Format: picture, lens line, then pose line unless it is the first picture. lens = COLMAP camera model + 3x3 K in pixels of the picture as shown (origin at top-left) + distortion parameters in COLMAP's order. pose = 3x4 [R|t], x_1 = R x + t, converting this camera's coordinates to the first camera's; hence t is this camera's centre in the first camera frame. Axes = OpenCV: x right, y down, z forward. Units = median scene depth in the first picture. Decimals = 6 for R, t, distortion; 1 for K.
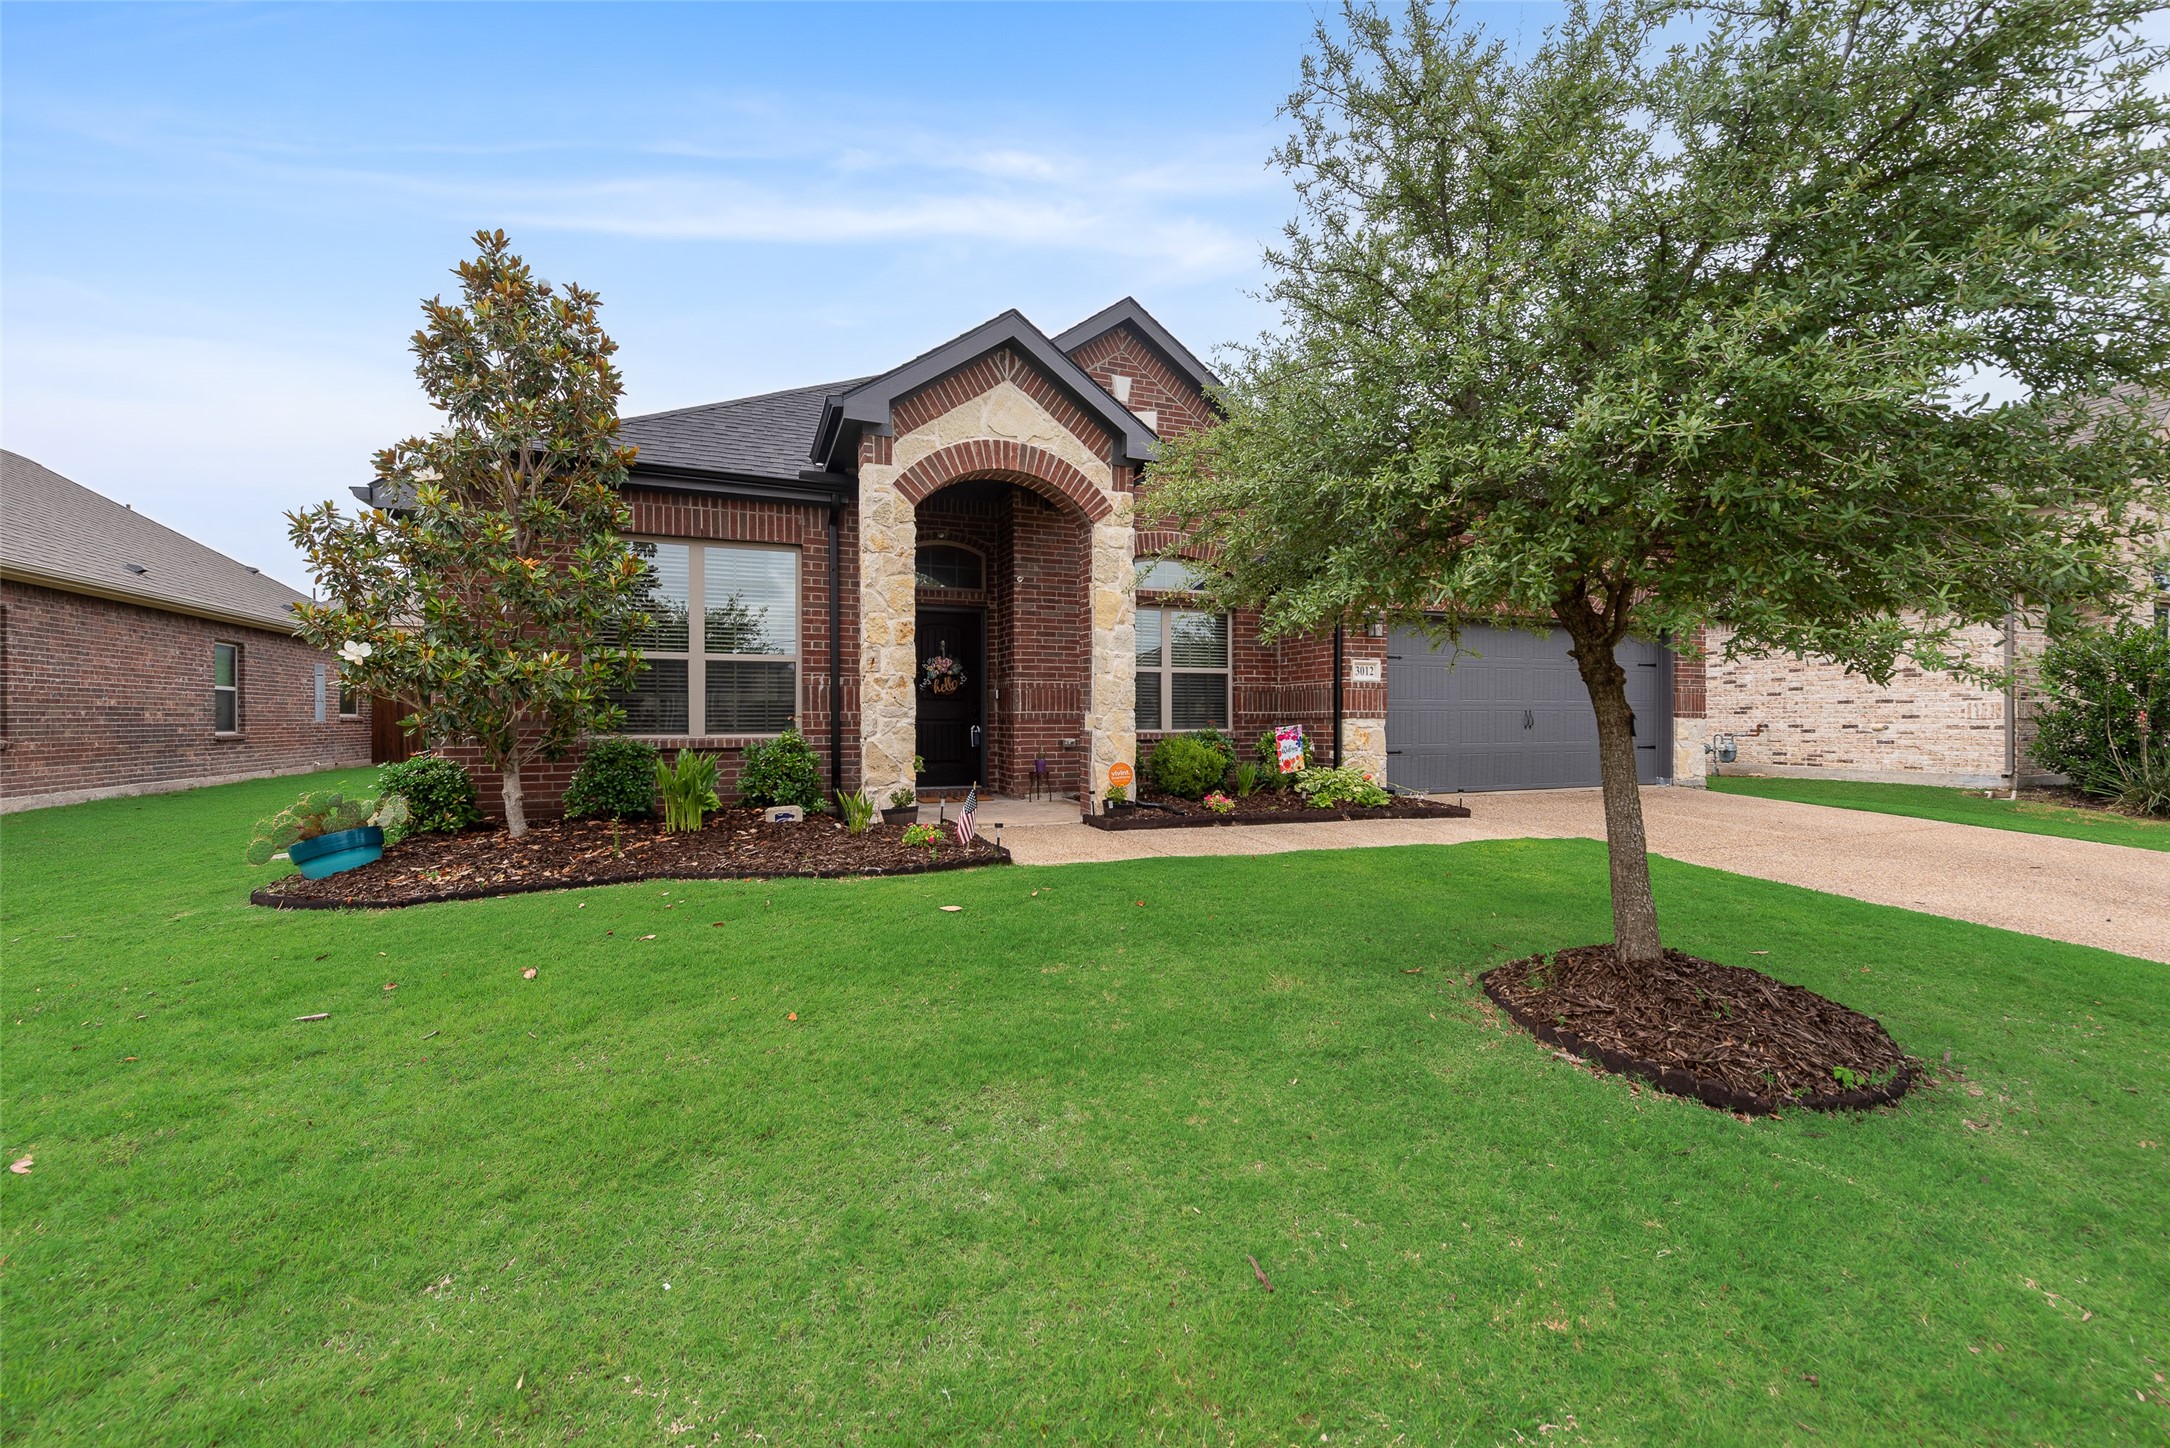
lens RADIAL K [[861.5, 0, 1082.0], [0, 861.5, 714.1], [0, 0, 1]] dist [-0.002066, -0.000054]
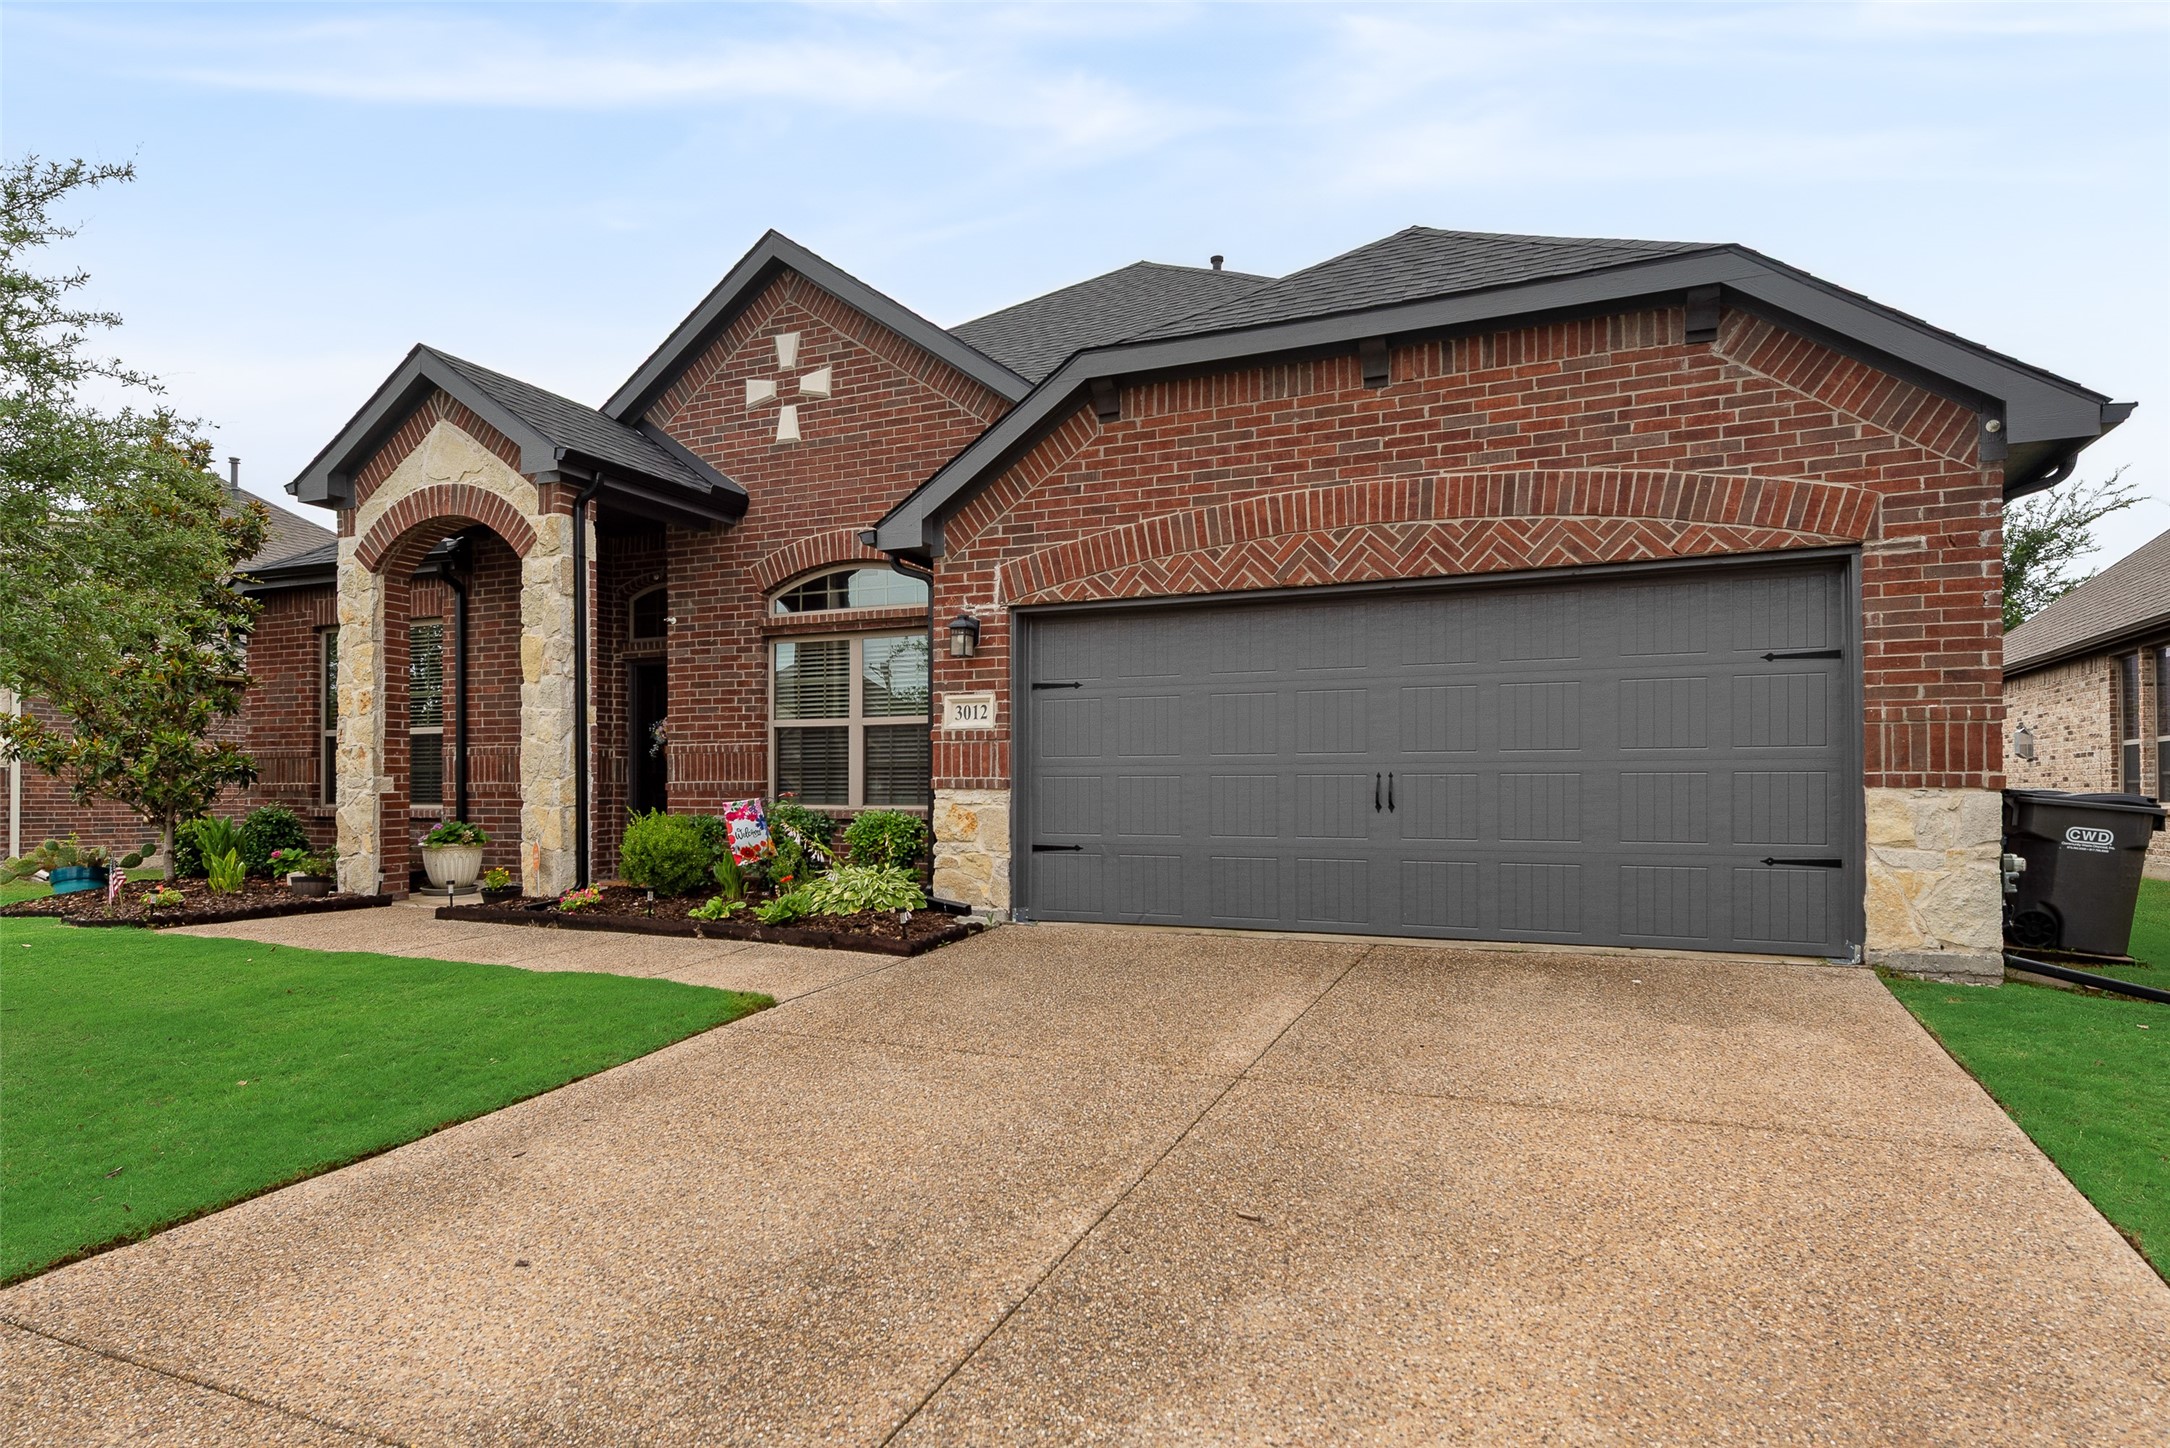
lens RADIAL K [[1198.1, 0, 1119.7], [0, 1198.1, 796.9], [0, 0, 1]] dist [0.006240, 0.000120]
pose [[0.697757, 0.005399, -0.716315, 1.152640], [0.003671, 0.999932, 0.011112, 0.001537], [0.716325, -0.010384, 0.697689, 0.543320]]
